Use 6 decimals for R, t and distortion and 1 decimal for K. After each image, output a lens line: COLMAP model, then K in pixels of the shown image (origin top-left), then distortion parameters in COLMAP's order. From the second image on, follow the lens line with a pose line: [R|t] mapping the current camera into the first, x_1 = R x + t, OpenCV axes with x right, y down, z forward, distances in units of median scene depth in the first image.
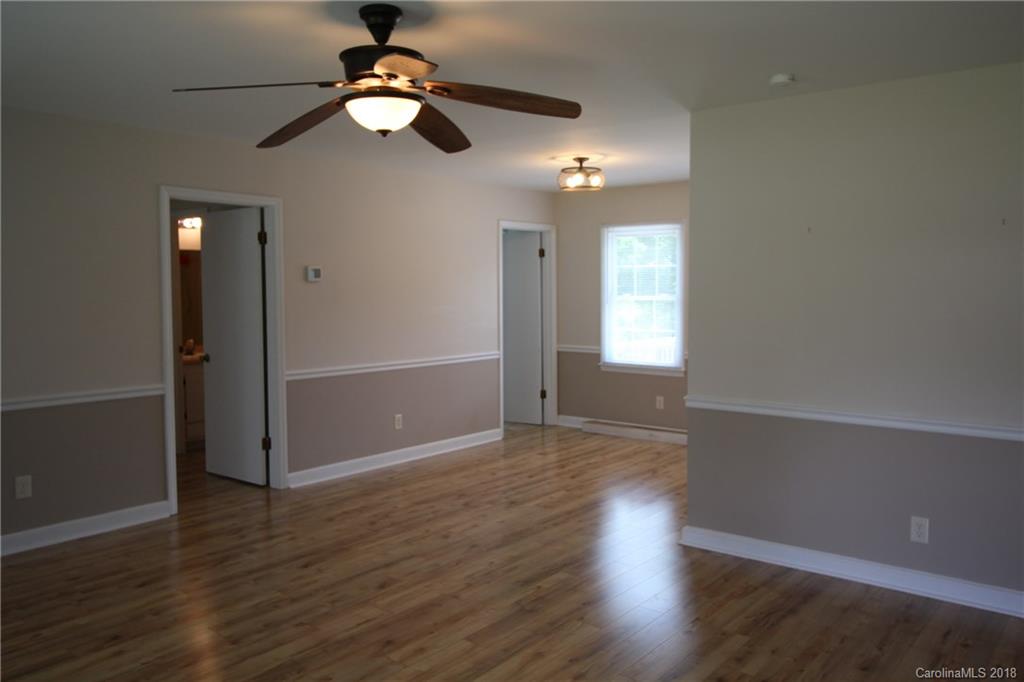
lens RADIAL K [[804.3, 0, 511.3], [0, 804.3, 335.4], [0, 0, 1]] dist [0.011617, 0.005283]
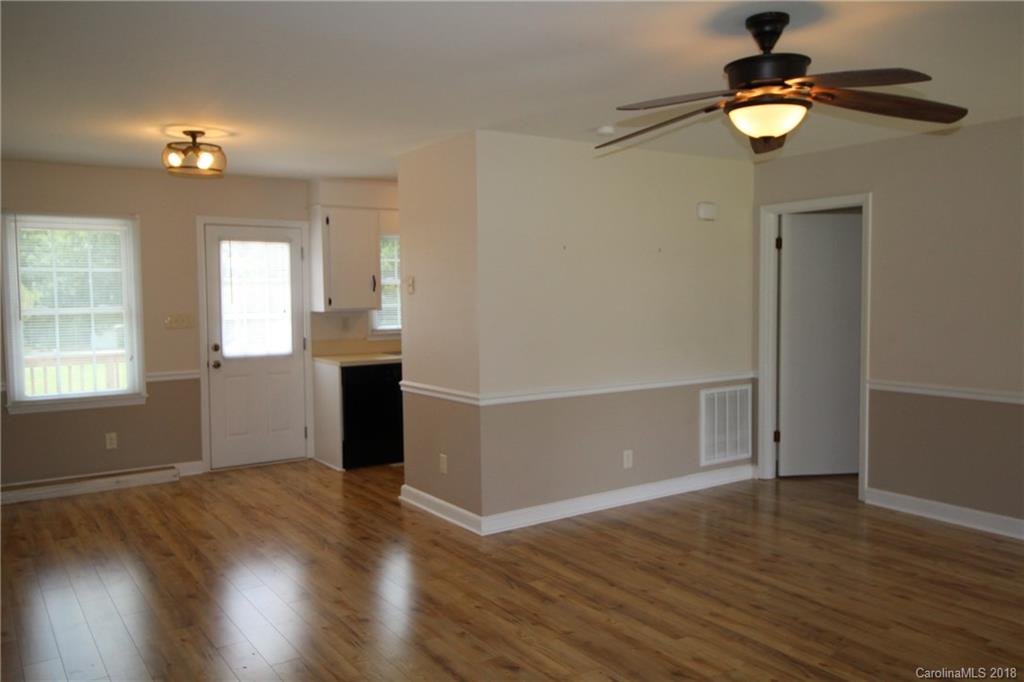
lens RADIAL K [[804.3, 0, 511.3], [0, 804.3, 335.4], [0, 0, 1]] dist [0.011617, 0.005283]
pose [[0.291554, -0.054669, 0.954991, -0.796203], [0.066636, 0.997101, 0.036736, -0.041241], [-0.954231, 0.052926, 0.294351, 0.656616]]
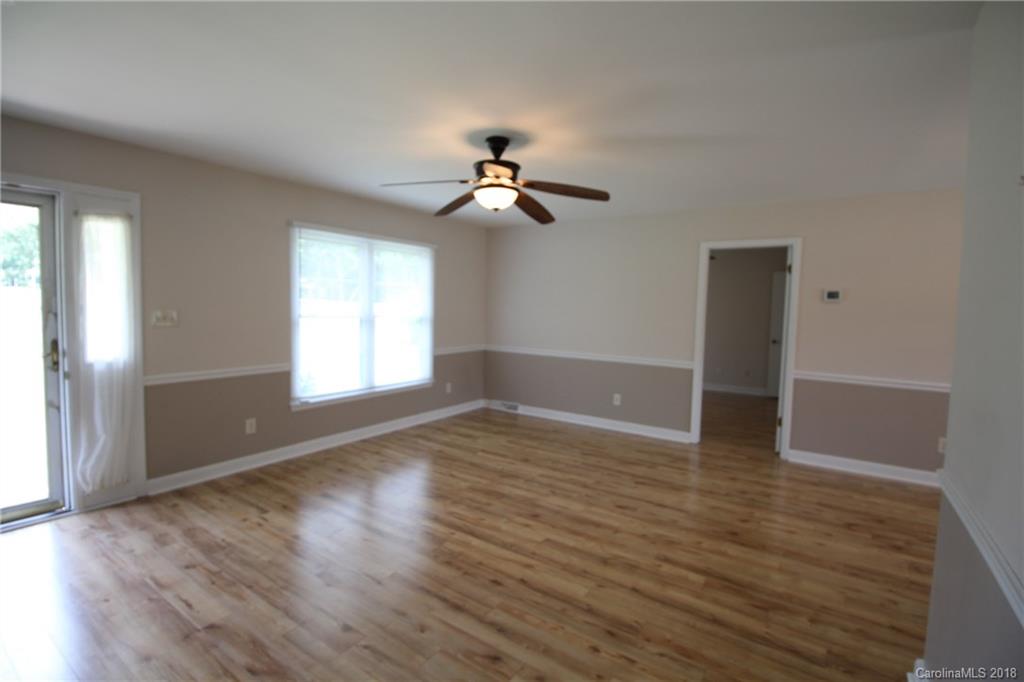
lens RADIAL K [[477.2, 0, 513.7], [0, 477.2, 337.8], [0, 0, 1]] dist [-0.005395, -0.000932]
pose [[0.076514, 0.073590, -0.994349, 0.577205], [-0.082424, 0.994326, 0.067246, -0.029716], [0.993656, 0.076813, 0.082146, 0.627274]]
